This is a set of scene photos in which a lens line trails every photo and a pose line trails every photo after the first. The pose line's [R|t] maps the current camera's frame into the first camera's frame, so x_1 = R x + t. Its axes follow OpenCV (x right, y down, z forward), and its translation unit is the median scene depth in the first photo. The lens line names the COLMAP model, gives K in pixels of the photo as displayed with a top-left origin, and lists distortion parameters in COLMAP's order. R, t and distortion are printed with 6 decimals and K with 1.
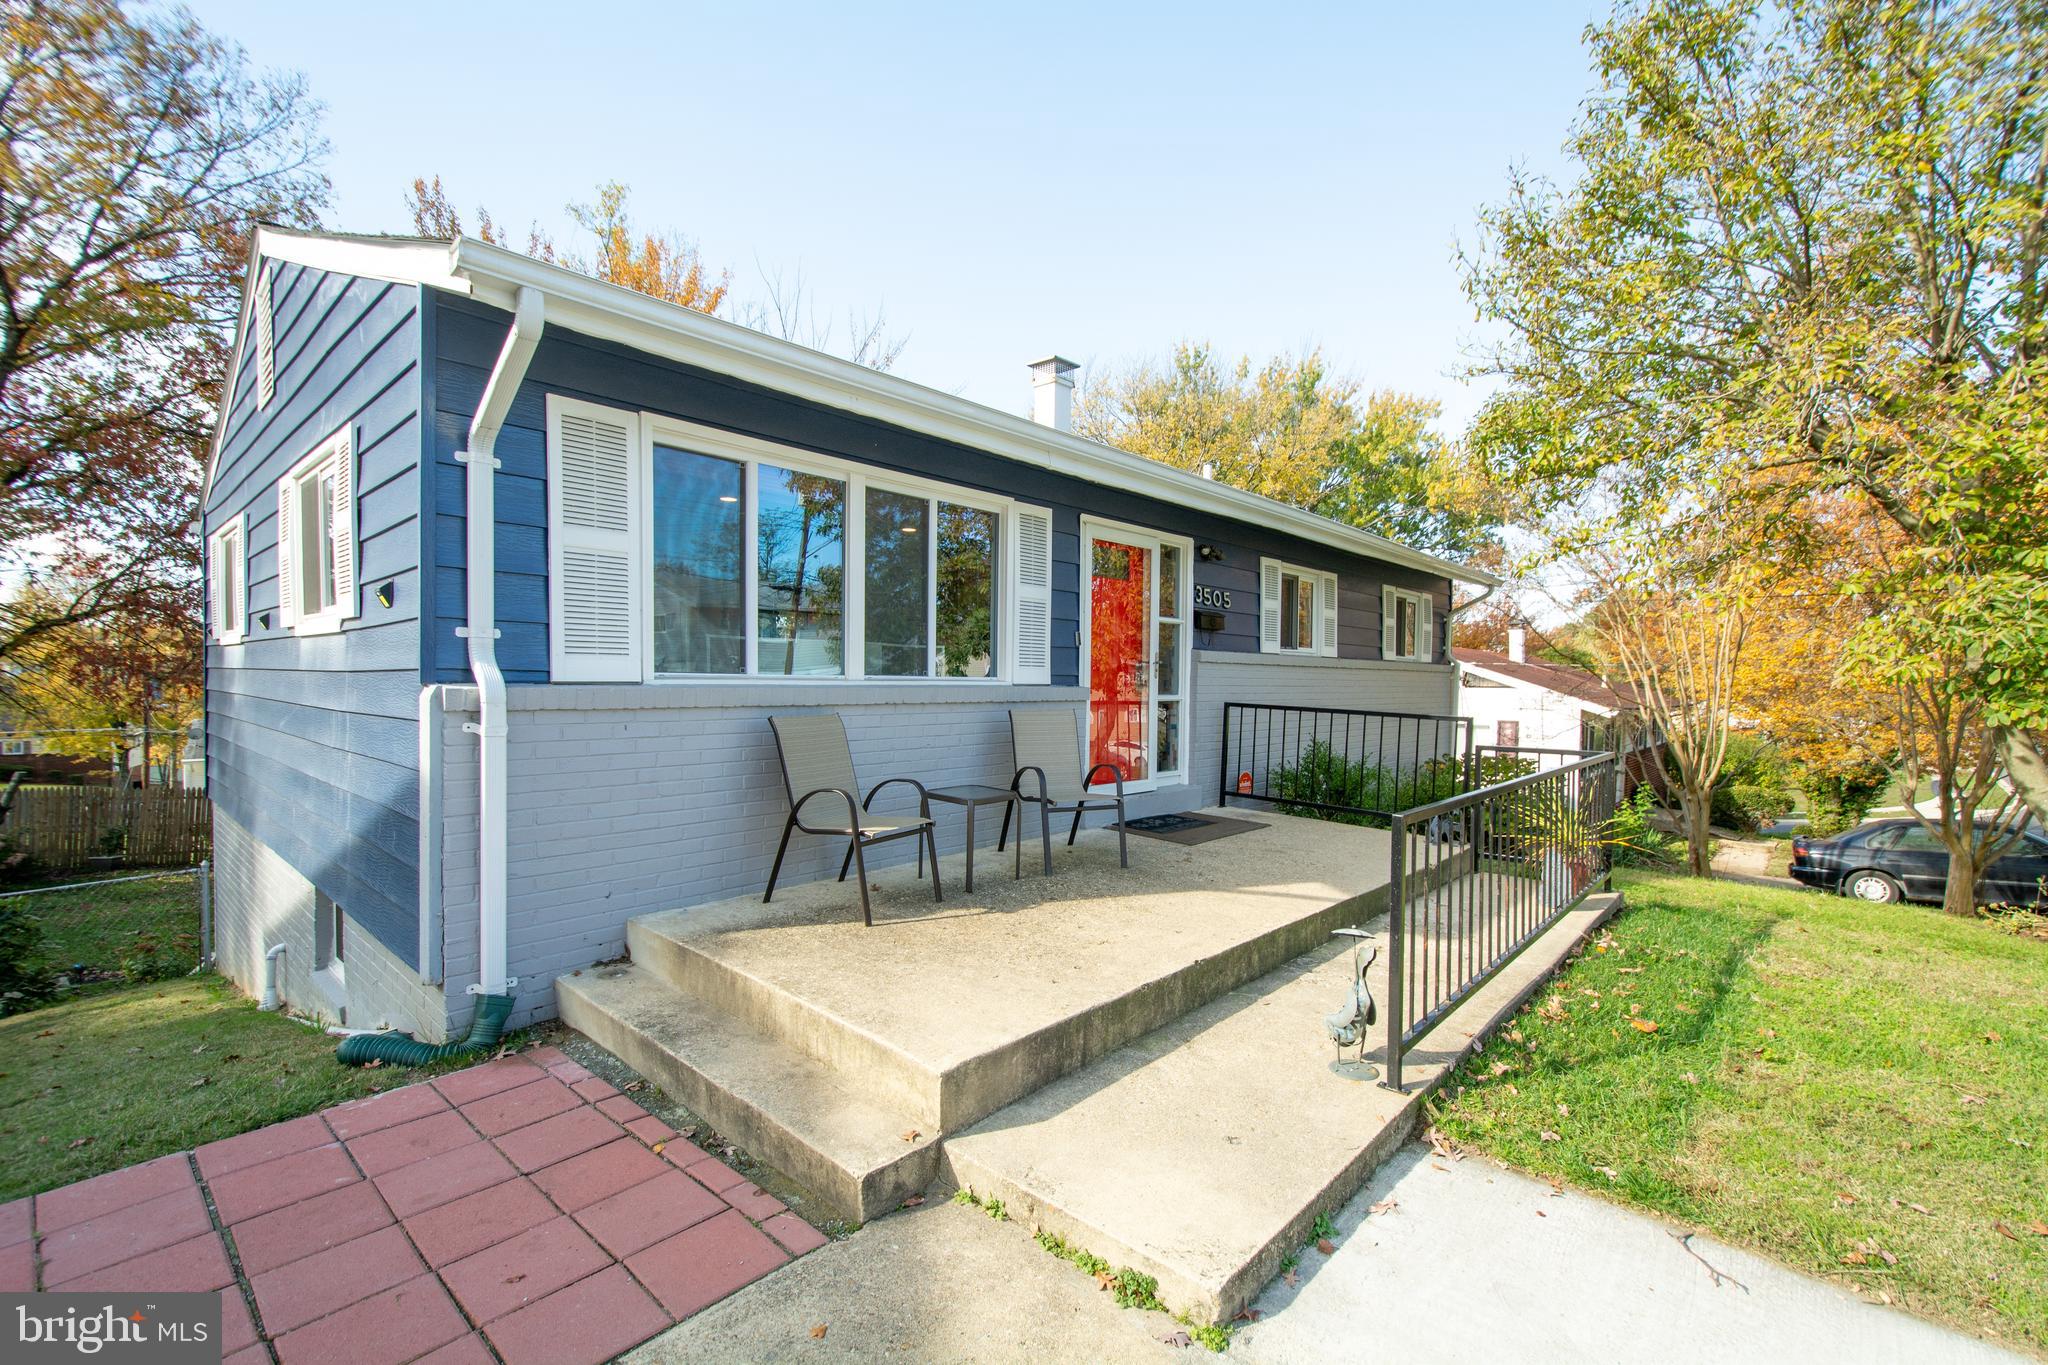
lens RADIAL K [[871.2, 0, 1024.0], [0, 871.2, 682.5], [0, 0, 1]] dist [0.001839, 0.000434]
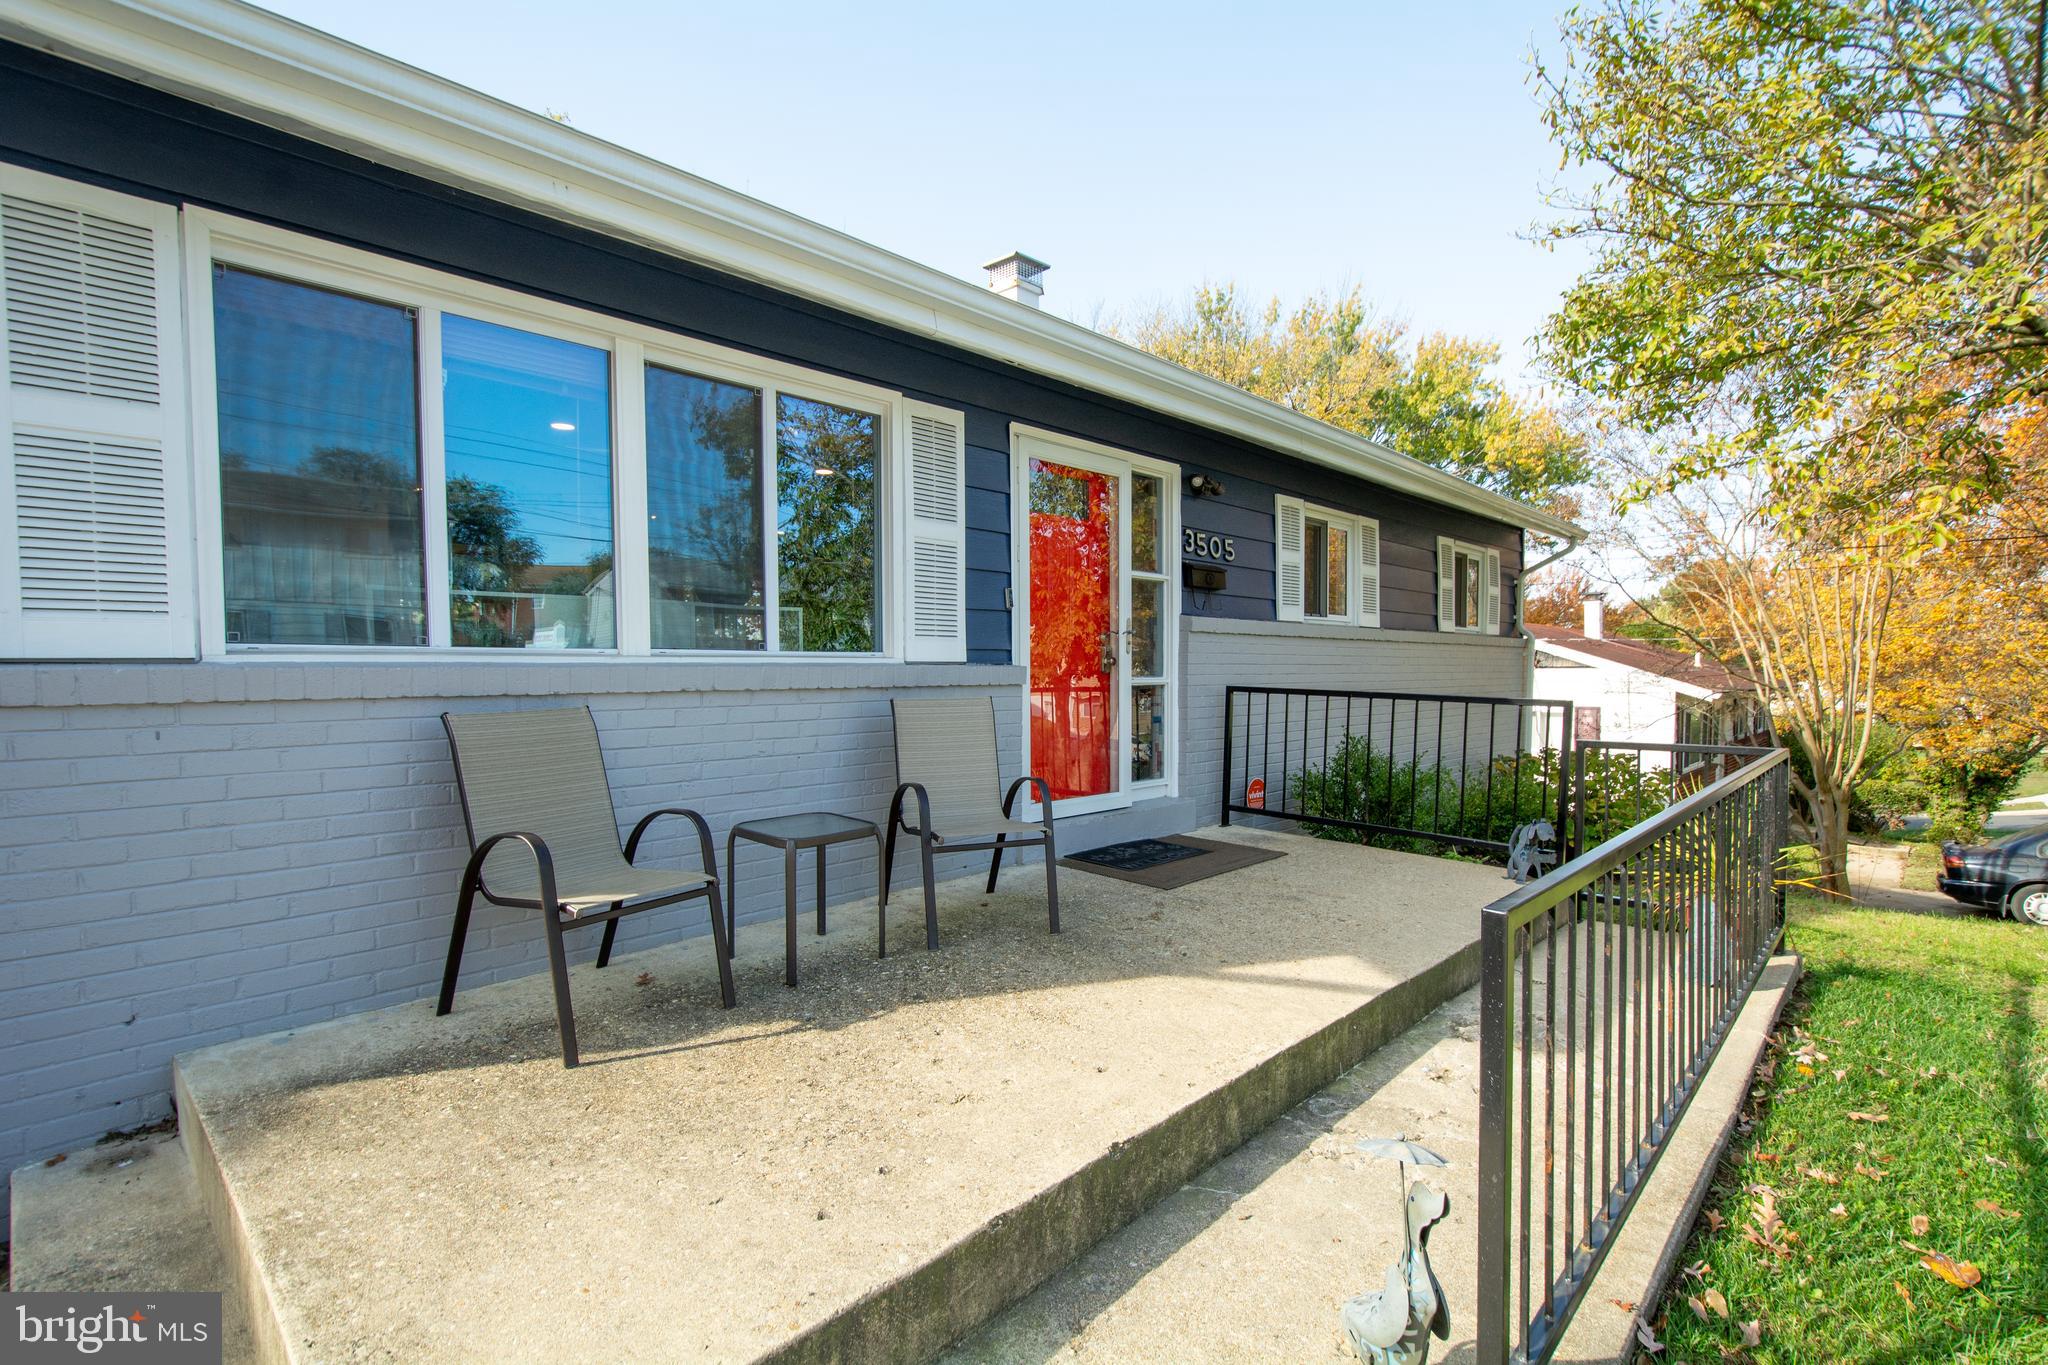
lens RADIAL K [[947.5, 0, 1024.0], [0, 947.5, 682.5], [0, 0, 1]] dist [0.001686, -0.000997]
pose [[0.999704, -0.014759, -0.019331, 0.079044], [0.014938, 0.999846, 0.009172, 0.010380], [0.019192, -0.009458, 0.999771, 0.202975]]
